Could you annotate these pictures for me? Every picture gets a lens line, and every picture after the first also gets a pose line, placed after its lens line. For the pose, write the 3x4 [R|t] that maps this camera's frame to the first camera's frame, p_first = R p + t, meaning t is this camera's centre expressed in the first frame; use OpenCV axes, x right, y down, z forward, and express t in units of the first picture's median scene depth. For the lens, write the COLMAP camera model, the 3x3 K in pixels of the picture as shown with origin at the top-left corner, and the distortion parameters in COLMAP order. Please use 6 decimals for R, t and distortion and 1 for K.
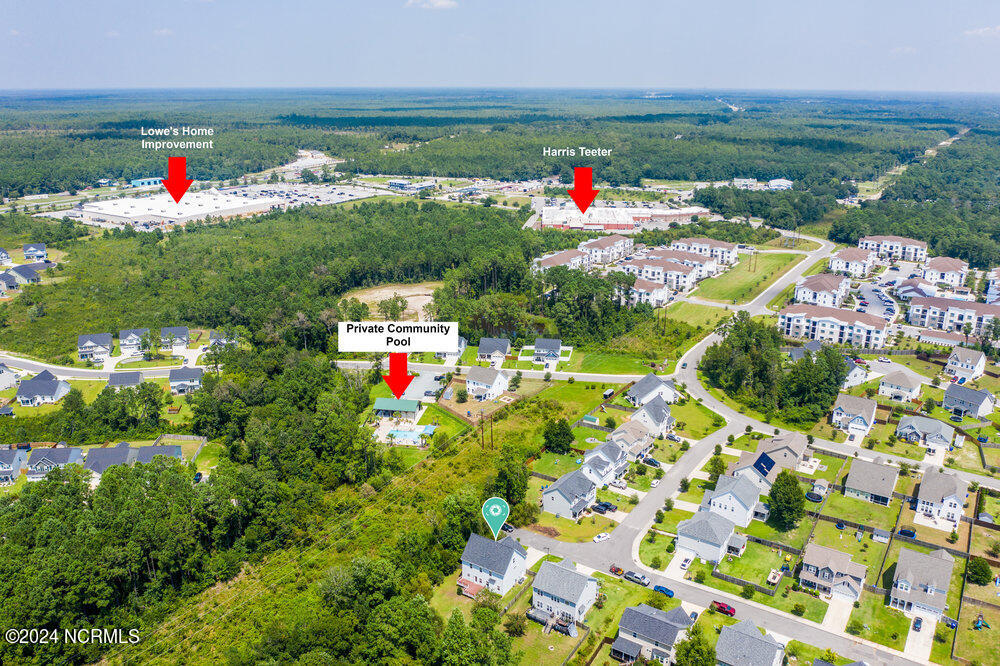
lens RADIAL K [[775.4, 0, 498.4], [0, 775.4, 333.8], [0, 0, 1]] dist [-0.014815, -0.003052]
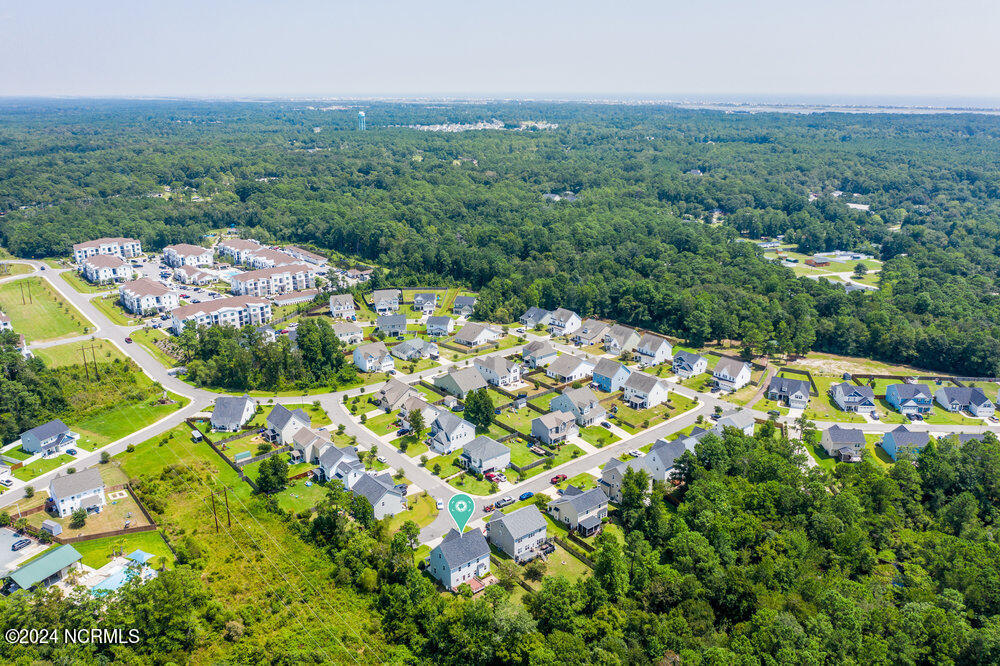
lens RADIAL K [[775.4, 0, 498.5], [0, 775.4, 332.3], [0, 0, 1]] dist [-0.014815, -0.003052]
pose [[0.299562, -0.293085, 0.907945, -0.619536], [0.298409, 0.932684, 0.202616, -0.130676], [-0.906209, 0.210243, 0.366856, 0.377305]]
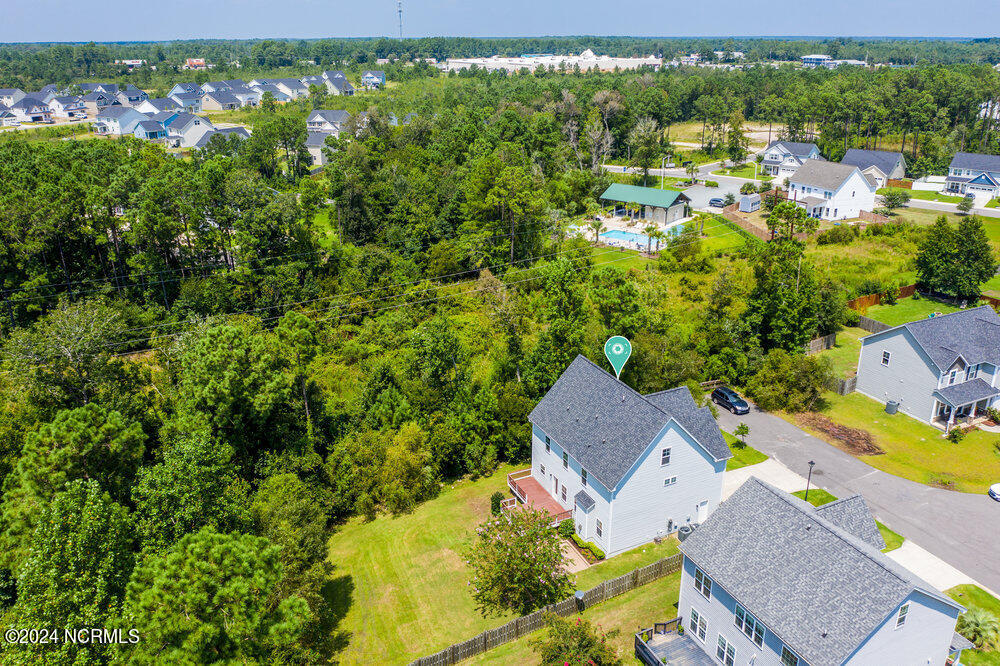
lens RADIAL K [[775.4, 0, 501.1], [0, 775.4, 332.8], [0, 0, 1]] dist [-0.014815, -0.003052]
pose [[0.859762, 0.180227, -0.477836, 0.072459], [-0.149868, 0.983503, 0.101297, 0.161835], [0.488210, -0.015479, 0.872589, 0.509359]]
